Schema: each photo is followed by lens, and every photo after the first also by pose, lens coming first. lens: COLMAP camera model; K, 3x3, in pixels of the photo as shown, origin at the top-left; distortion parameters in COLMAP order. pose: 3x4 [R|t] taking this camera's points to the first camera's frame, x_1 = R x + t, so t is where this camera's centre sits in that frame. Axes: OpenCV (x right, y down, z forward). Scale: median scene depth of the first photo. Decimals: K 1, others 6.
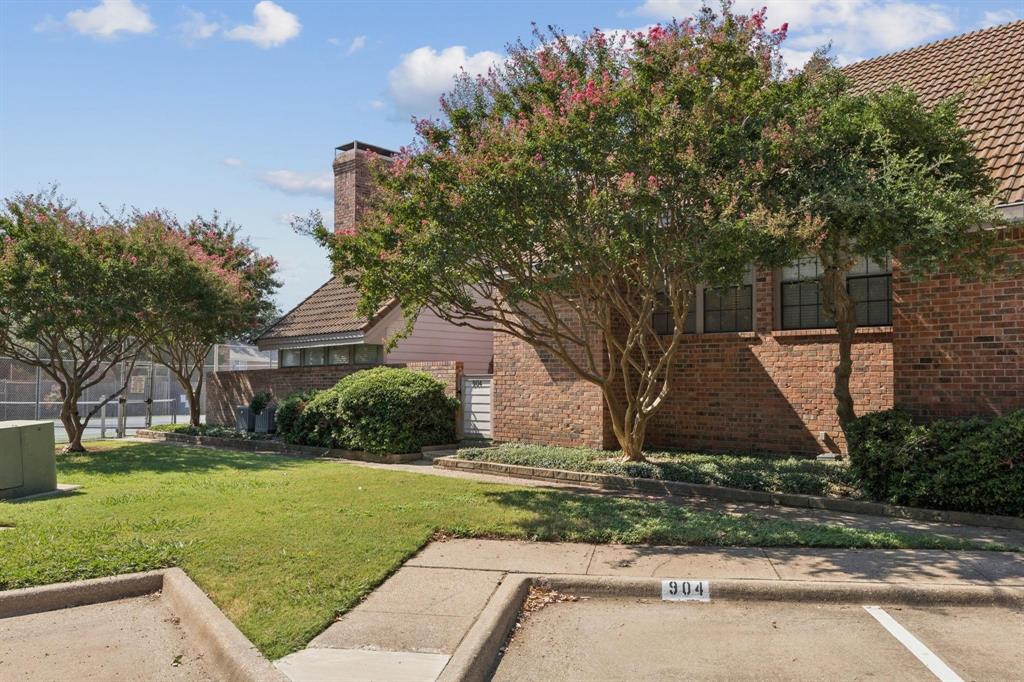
lens RADIAL K [[865.9, 0, 512.0], [0, 865.9, 341.0], [0, 0, 1]] dist [-0.103072, -0.002559]
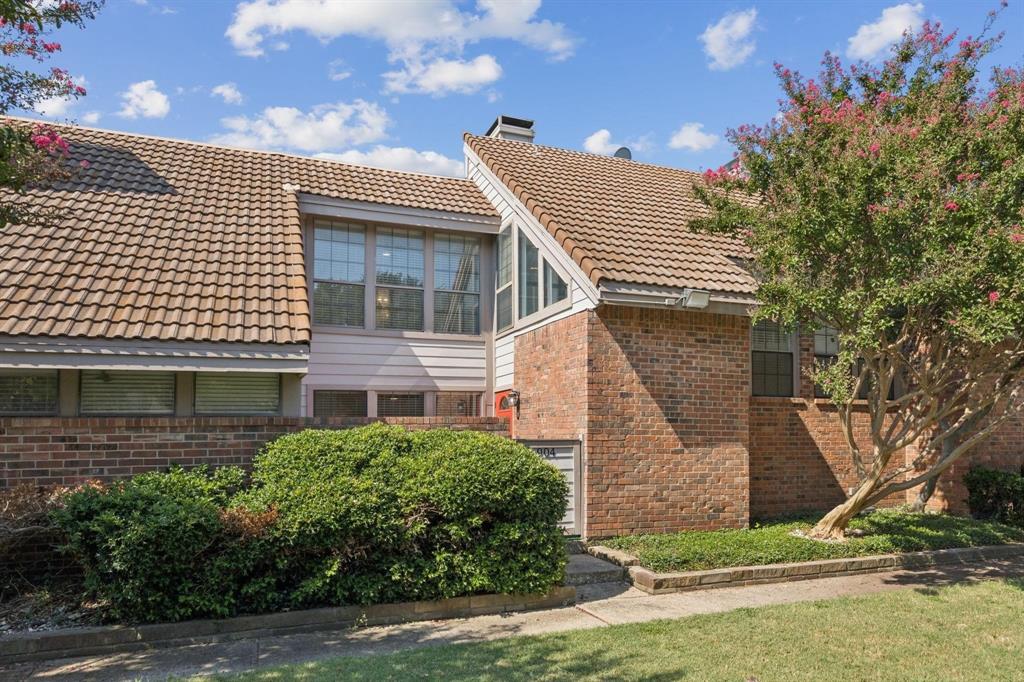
lens RADIAL K [[865.9, 0, 512.0], [0, 865.9, 341.0], [0, 0, 1]] dist [-0.103072, -0.002559]
pose [[0.252637, 0.102739, 0.962091, -0.804834], [-0.048897, 0.994432, -0.093352, 0.034253], [-0.966325, -0.023460, 0.256254, 1.043389]]
